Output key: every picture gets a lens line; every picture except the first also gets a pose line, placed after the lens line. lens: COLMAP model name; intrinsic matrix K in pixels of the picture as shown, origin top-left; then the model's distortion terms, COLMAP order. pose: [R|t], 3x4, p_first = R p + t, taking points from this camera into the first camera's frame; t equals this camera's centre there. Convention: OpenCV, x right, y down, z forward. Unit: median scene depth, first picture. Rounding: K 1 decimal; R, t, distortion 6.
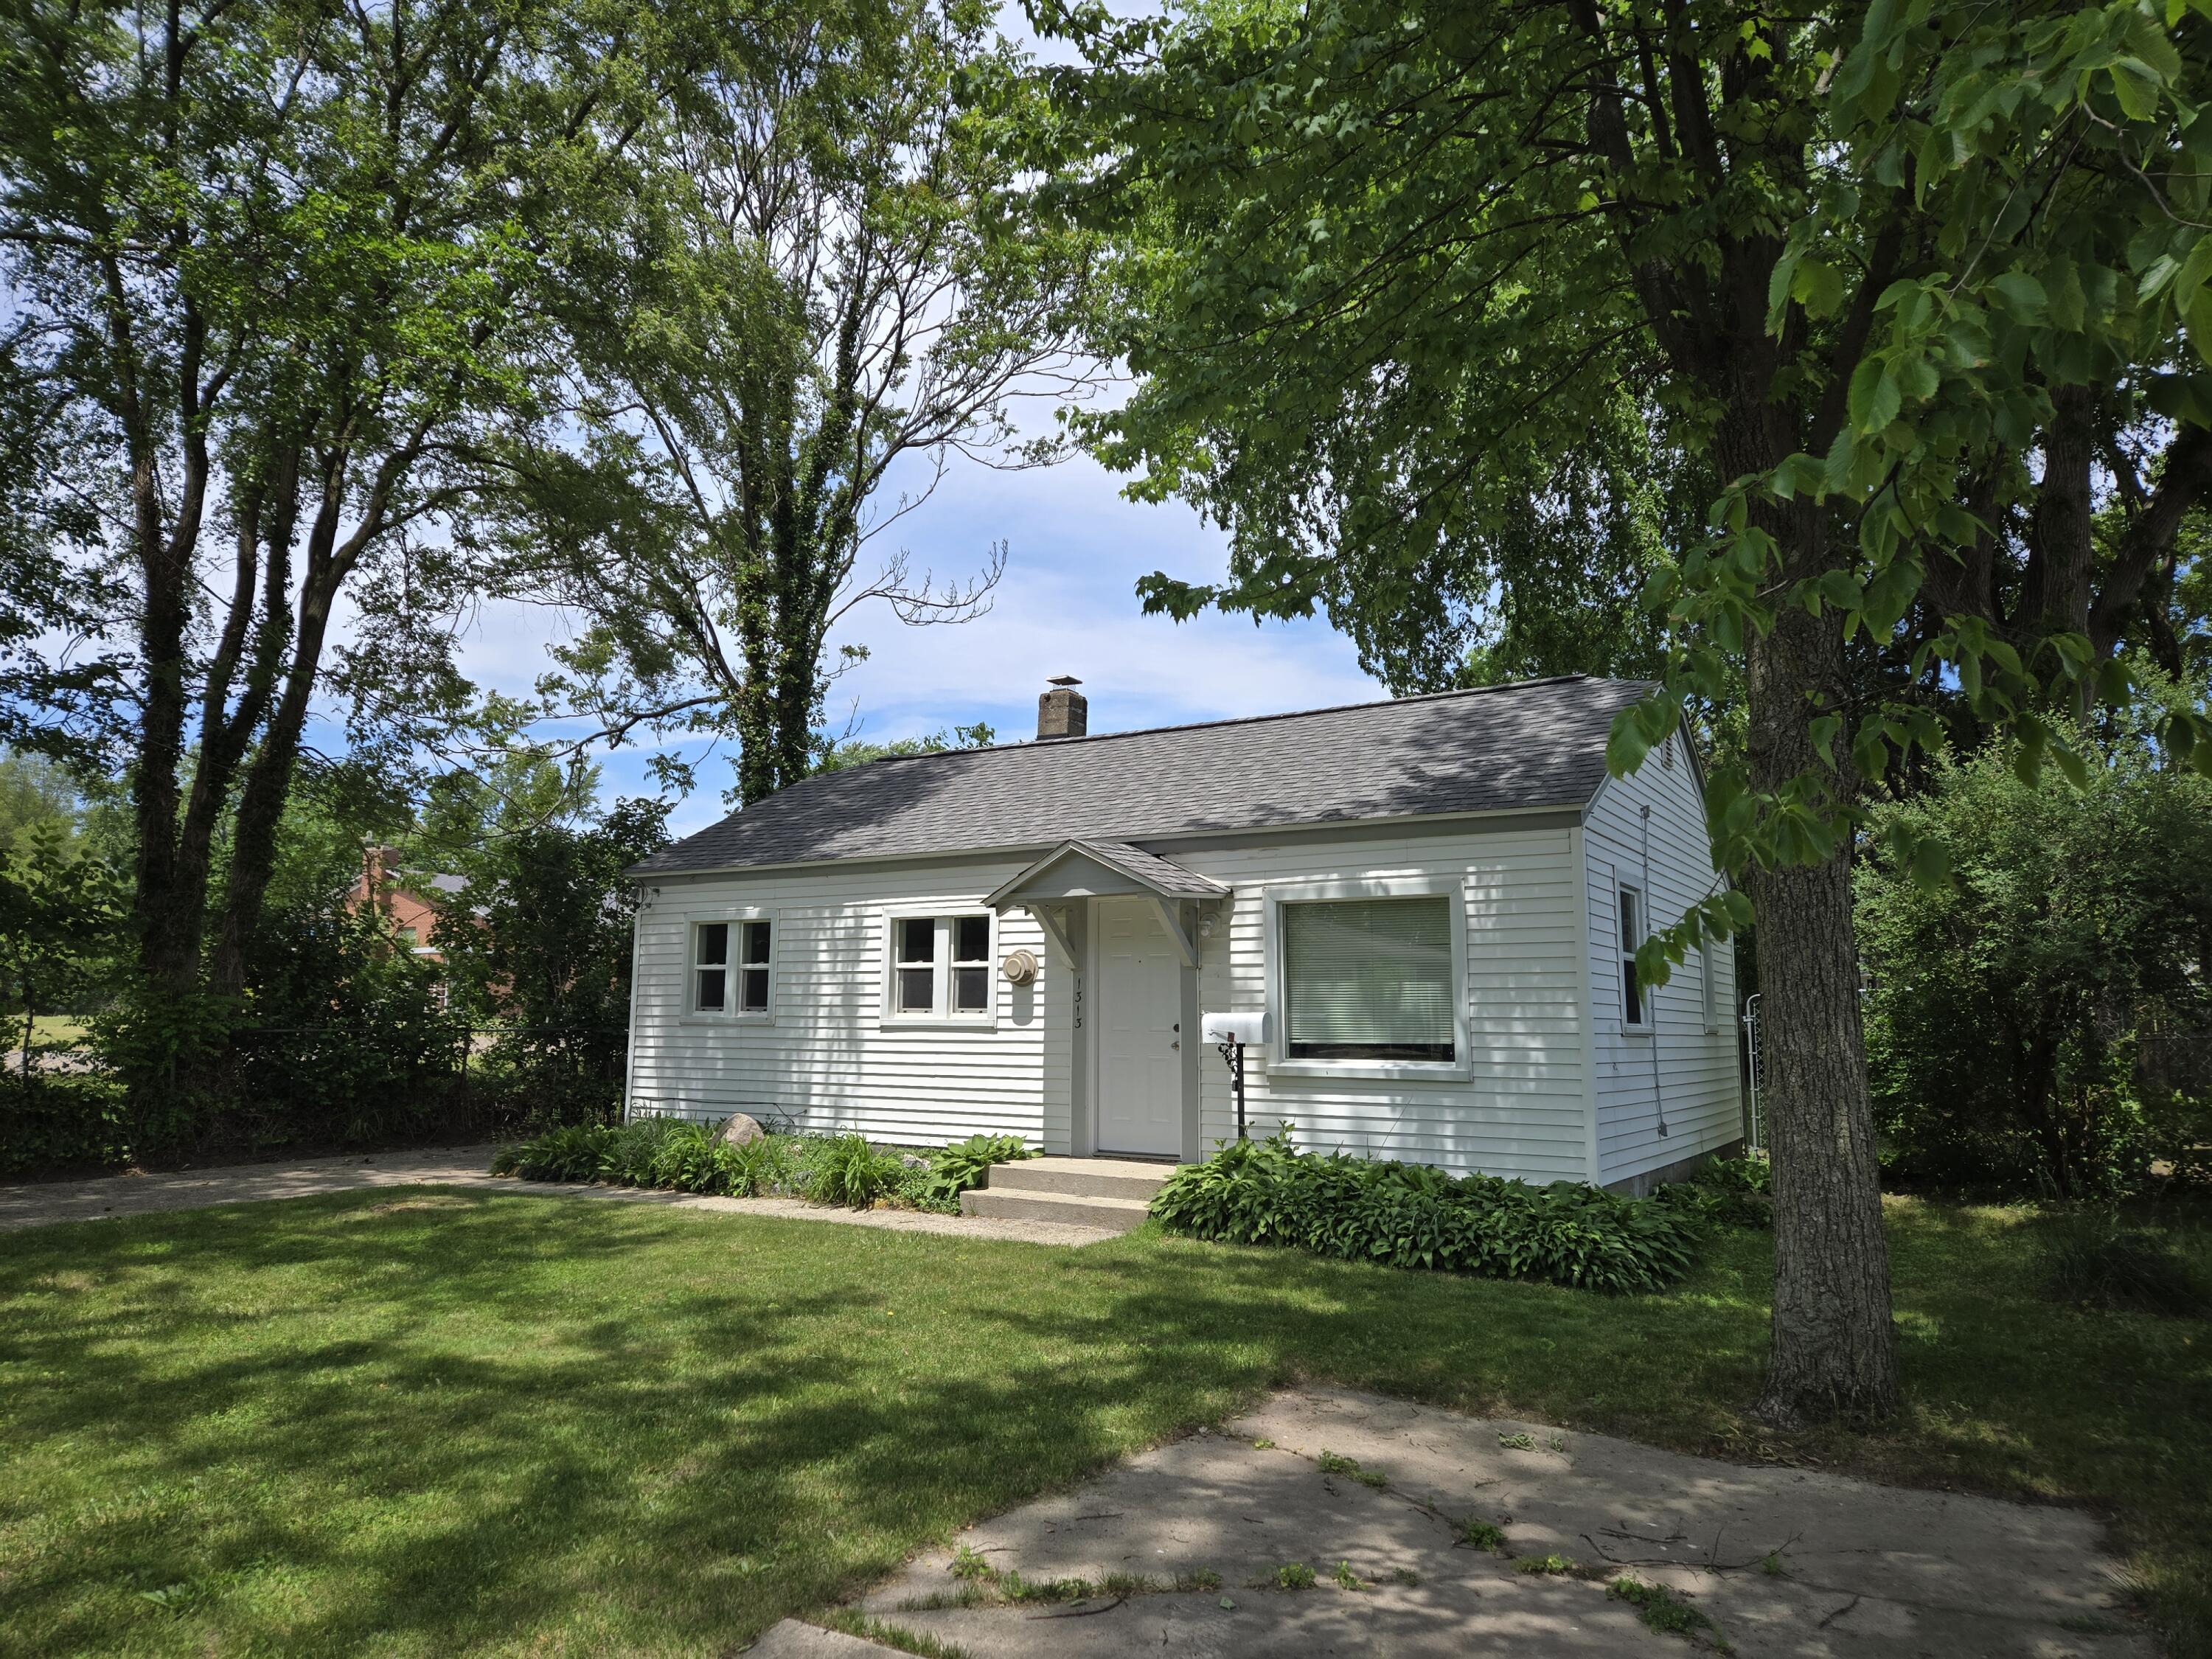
lens RADIAL K [[1475.0, 0, 1106.0], [0, 1475.0, 829.5], [0, 0, 1]] dist [0.029749, -0.000981]
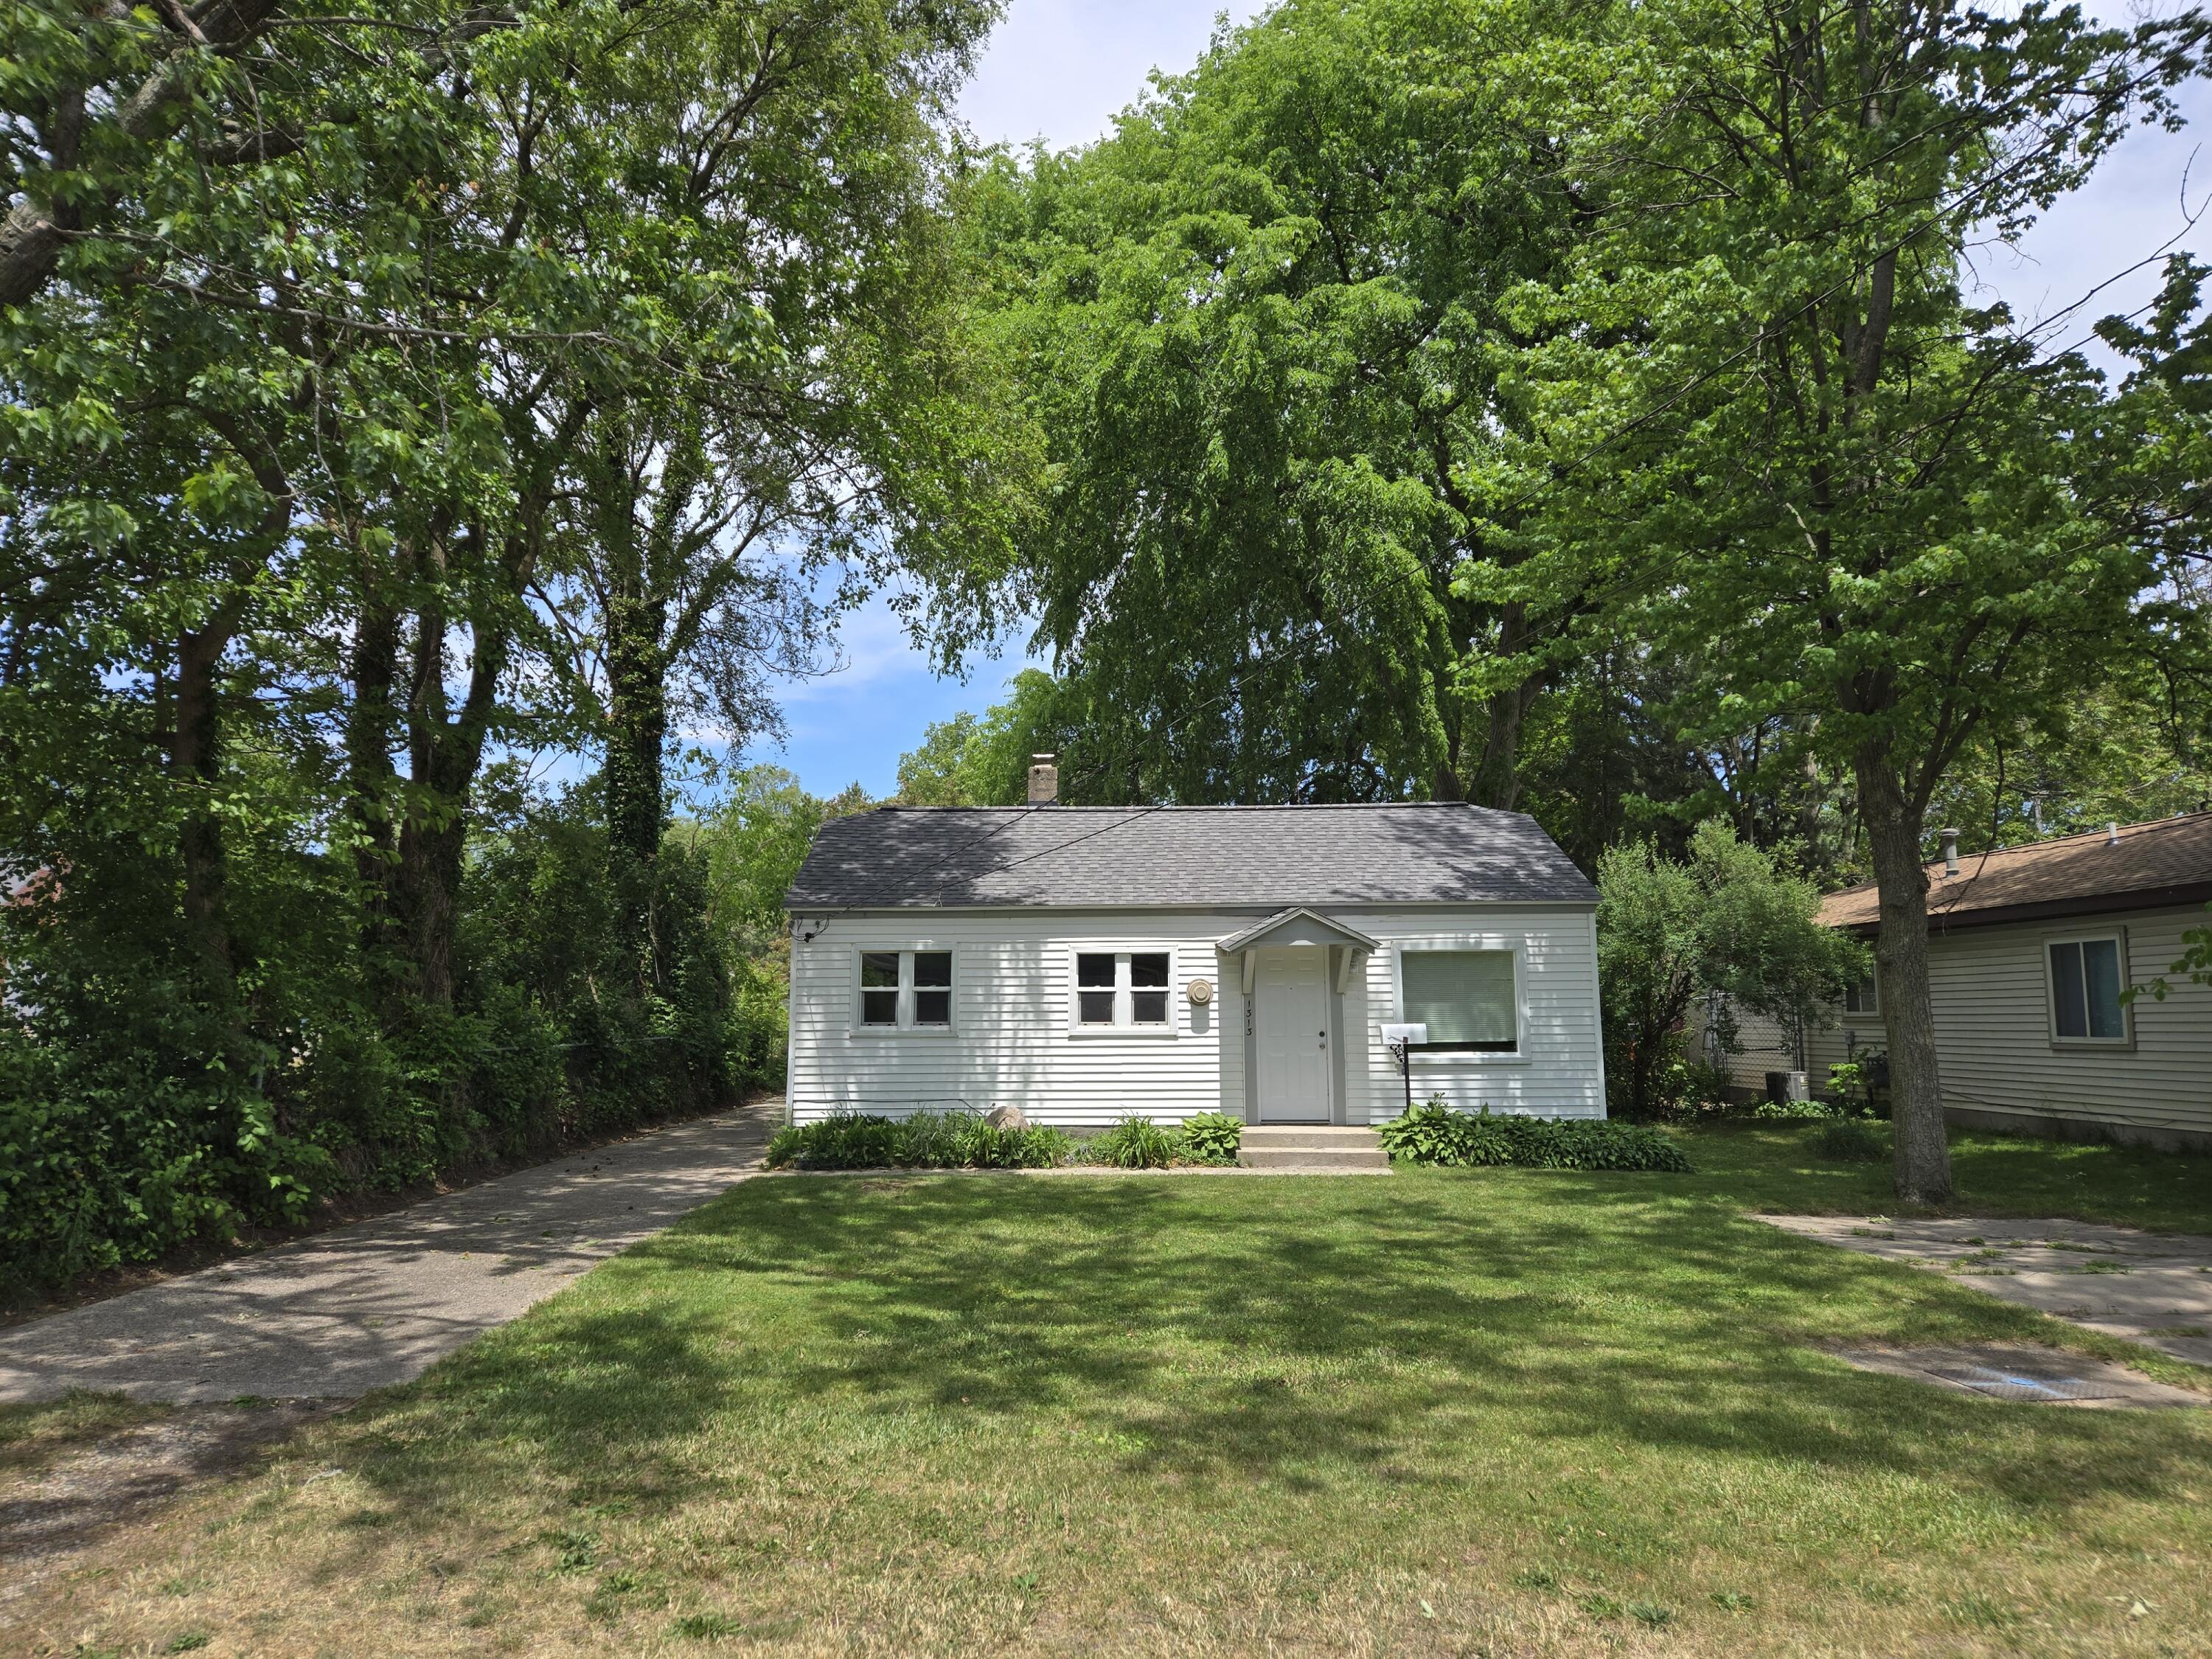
lens RADIAL K [[1475.0, 0, 1106.0], [0, 1475.0, 829.5], [0, 0, 1]] dist [0.029749, -0.000981]
pose [[0.851646, 0.054667, 0.521259, -0.856847], [-0.056858, 0.998313, -0.011801, -0.037355], [-0.521025, -0.019587, 0.853317, -0.133403]]
